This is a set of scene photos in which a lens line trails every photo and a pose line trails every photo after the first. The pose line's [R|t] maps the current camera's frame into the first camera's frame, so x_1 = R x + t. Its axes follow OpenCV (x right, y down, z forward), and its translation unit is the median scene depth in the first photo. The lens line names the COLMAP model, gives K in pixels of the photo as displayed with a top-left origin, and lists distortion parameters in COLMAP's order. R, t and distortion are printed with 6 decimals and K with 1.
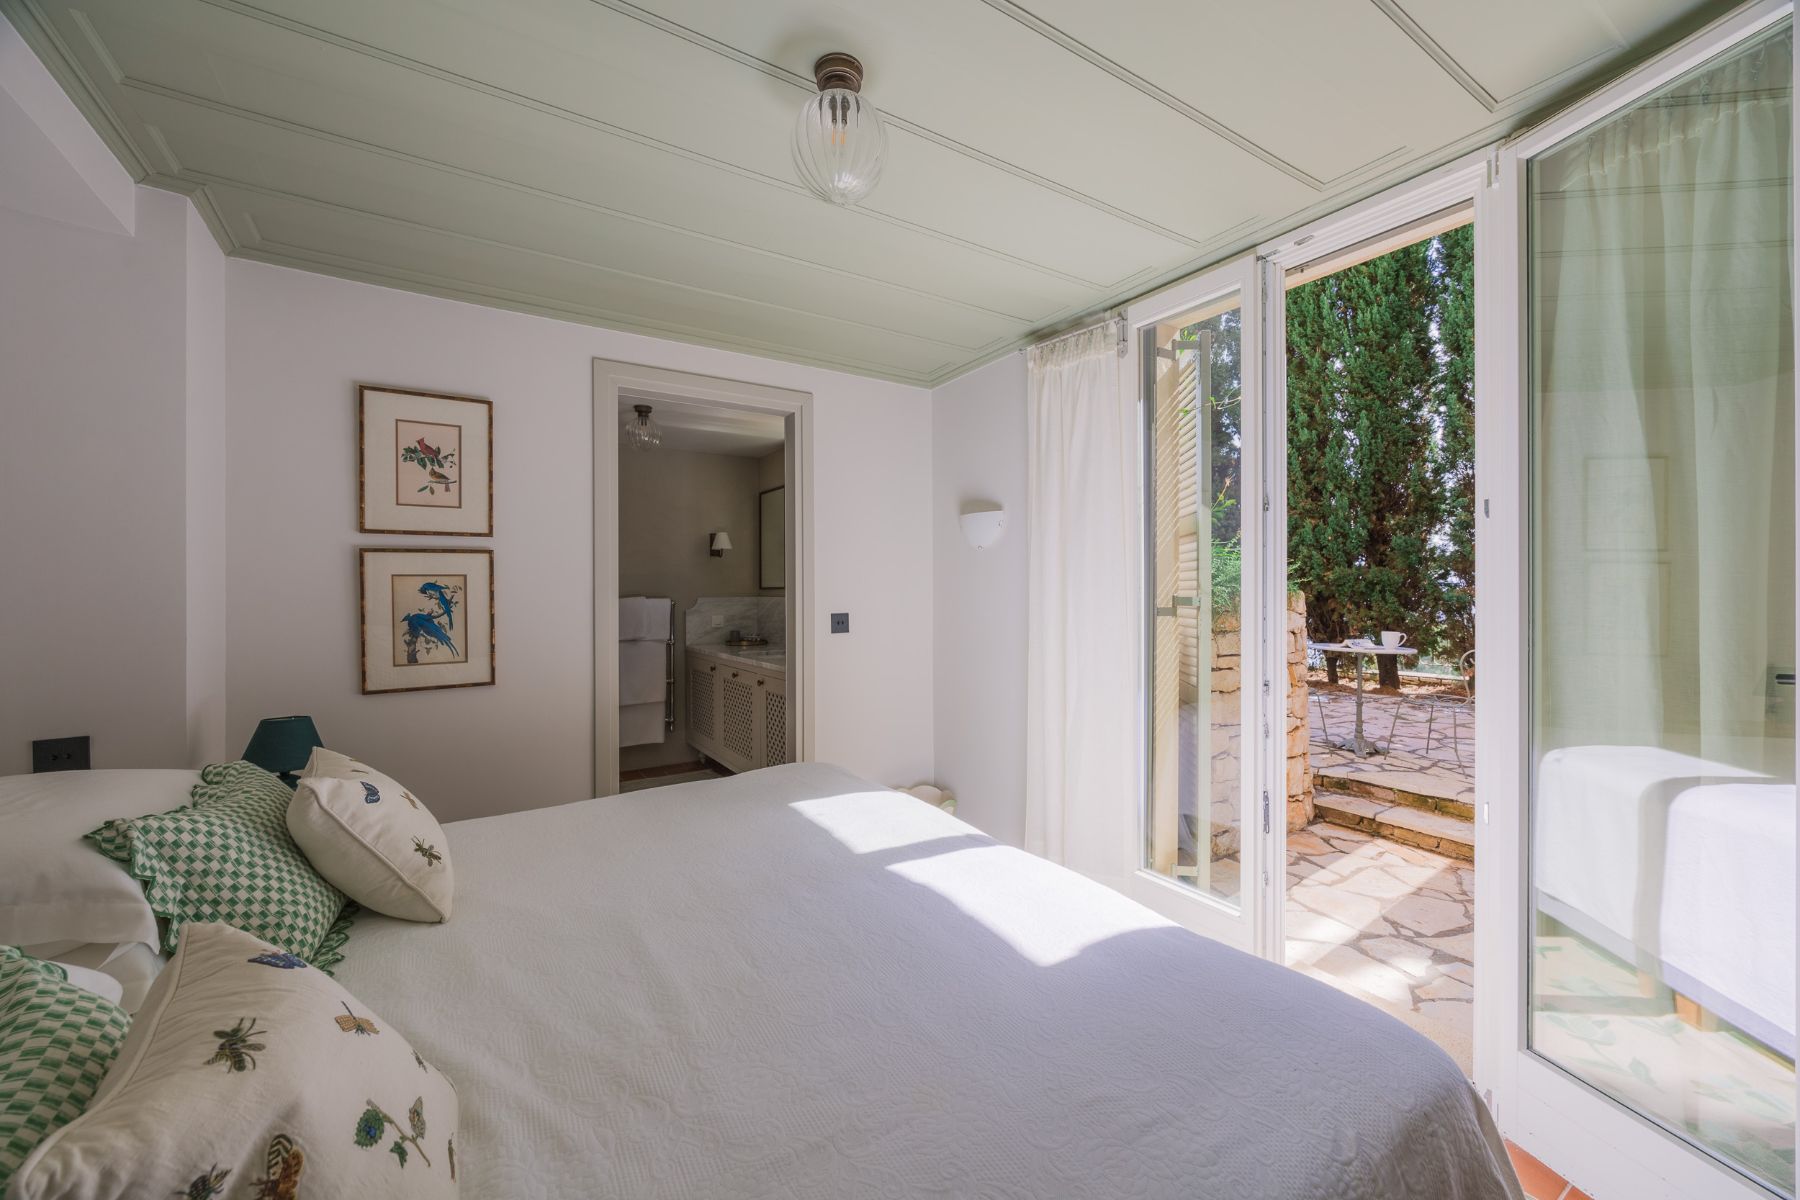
lens RADIAL K [[704.7, 0, 897.9], [0, 704.7, 597.1], [0, 0, 1]] dist [-0.000413, -0.000388]
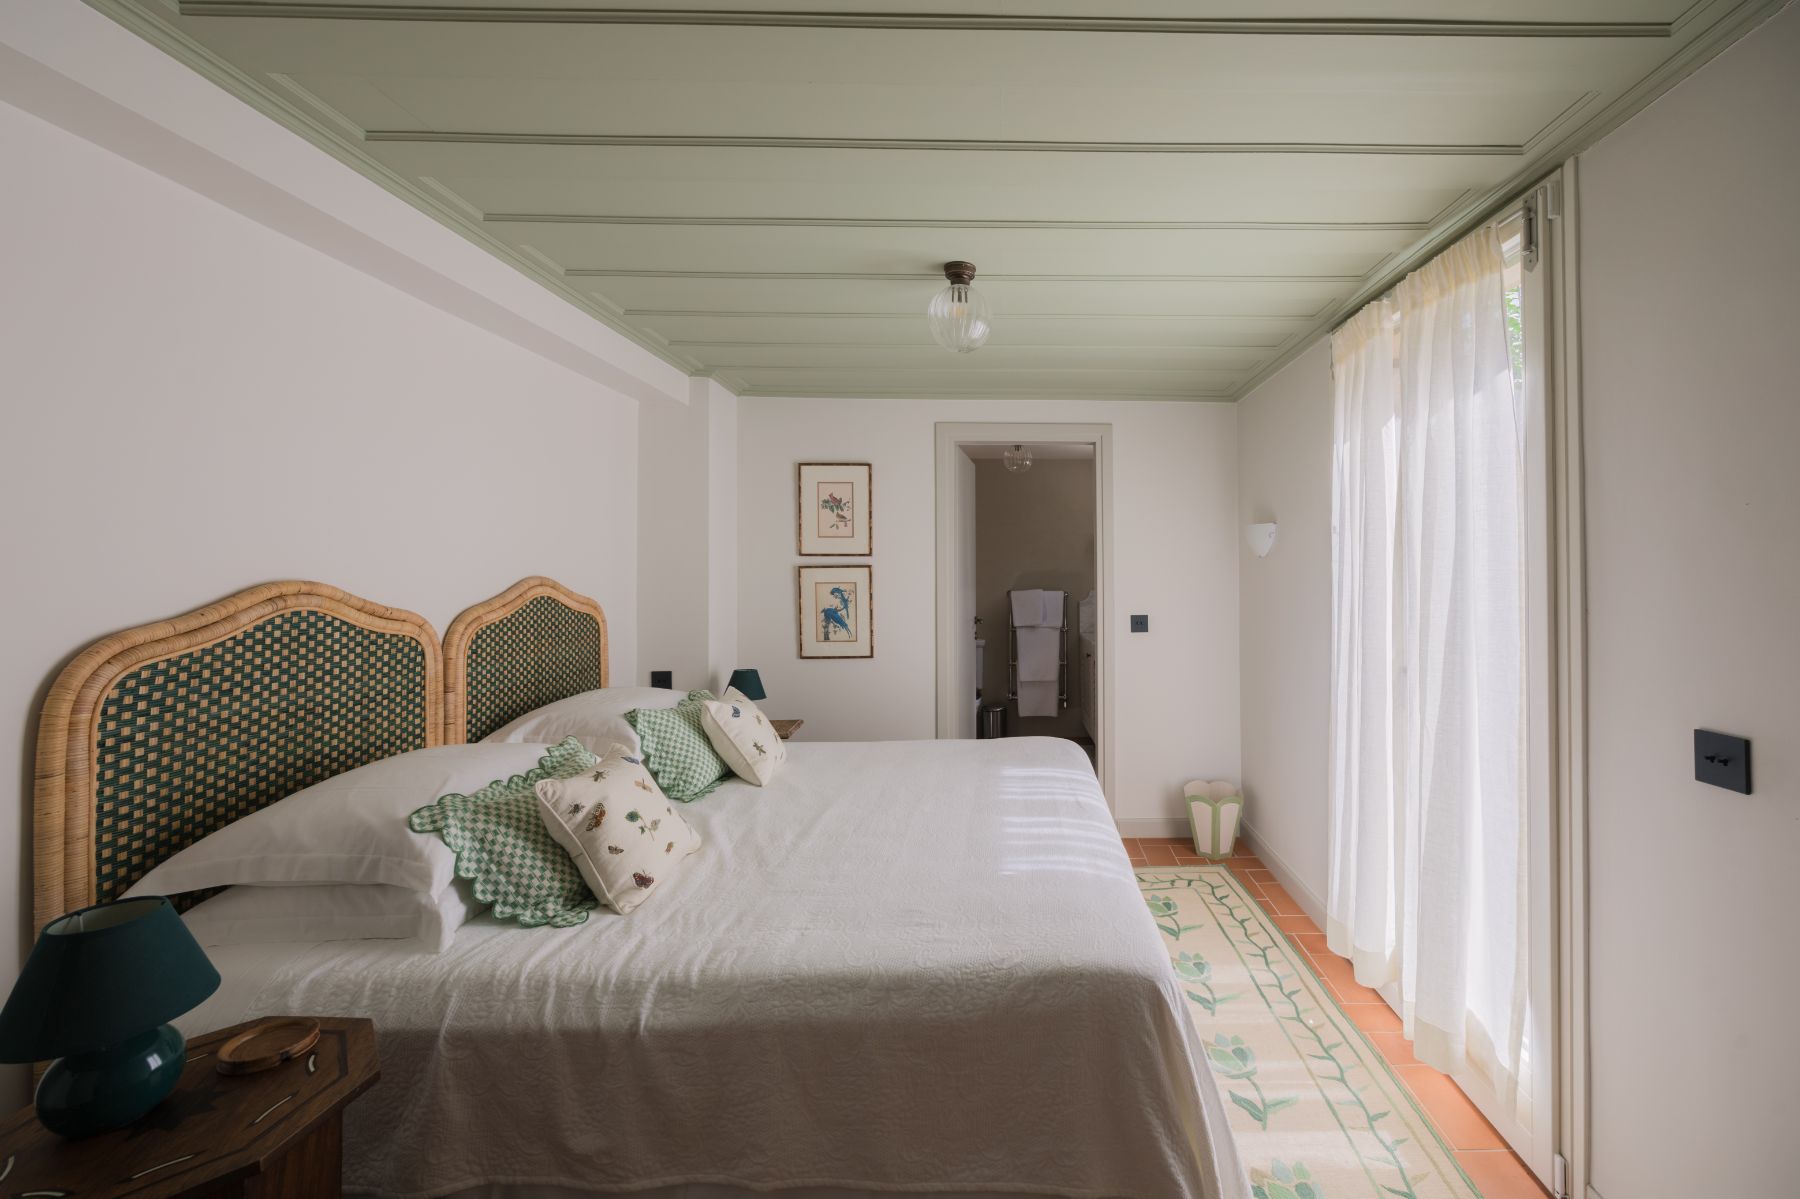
lens RADIAL K [[630.4, 0, 905.7], [0, 630.4, 587.8], [0, 0, 1]] dist [0.000124, 0.000015]
pose [[0.848272, 0.008652, -0.529490, 0.179107], [-0.010830, 0.999941, -0.001010, -0.020573], [0.529450, 0.006591, 0.848316, -0.067832]]
